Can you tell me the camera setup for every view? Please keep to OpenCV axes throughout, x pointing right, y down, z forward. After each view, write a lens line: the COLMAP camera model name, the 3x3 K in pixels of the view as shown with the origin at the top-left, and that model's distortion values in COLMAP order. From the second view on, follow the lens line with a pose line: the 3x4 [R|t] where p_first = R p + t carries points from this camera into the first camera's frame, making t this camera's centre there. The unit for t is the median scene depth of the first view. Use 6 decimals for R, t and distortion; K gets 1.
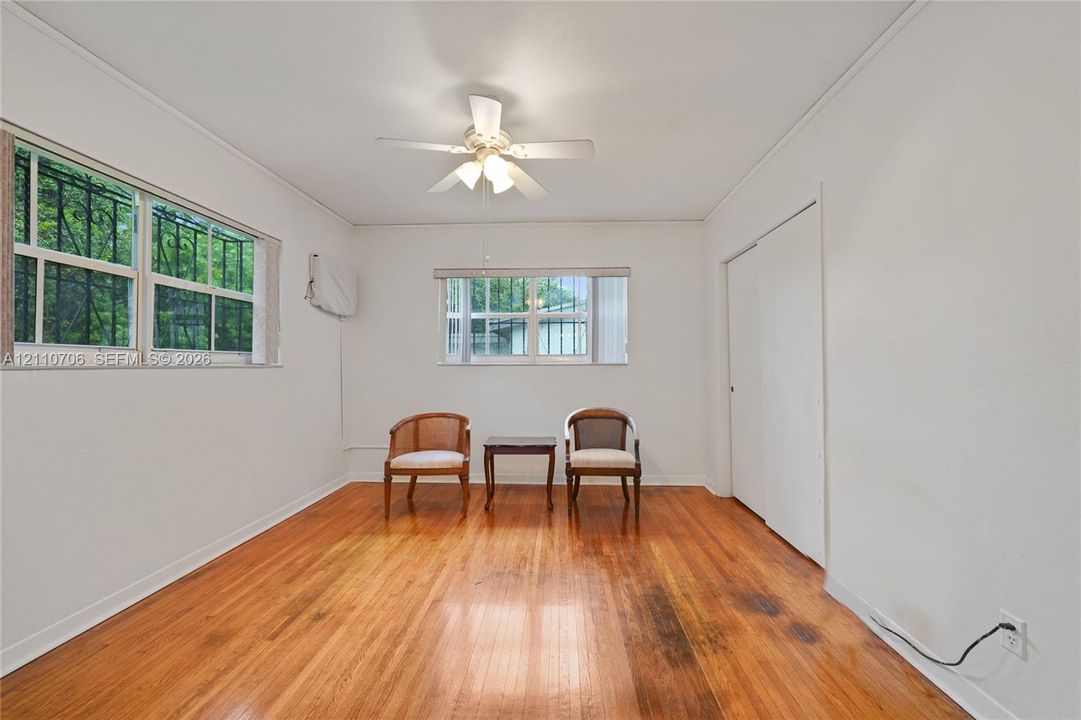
lens RADIAL K [[452.1, 0, 533.4], [0, 452.1, 358.4], [0, 0, 1]] dist [0.009064, 0.002559]
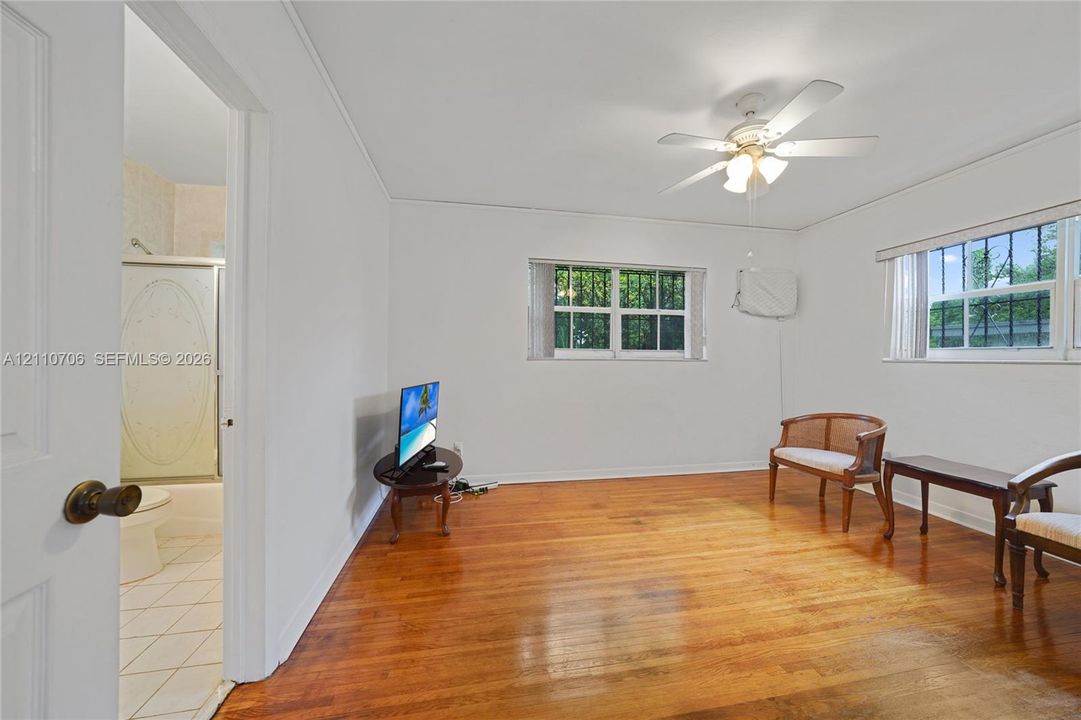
lens RADIAL K [[375.5, 0, 532.2], [0, 375.5, 359.6], [0, 0, 1]] dist [-0.000365, 0.001651]
pose [[0.221765, 0.009246, -0.975056, 0.529858], [0.005453, 0.999928, 0.010722, -0.000116], [0.975085, -0.007695, 0.221699, 0.290572]]
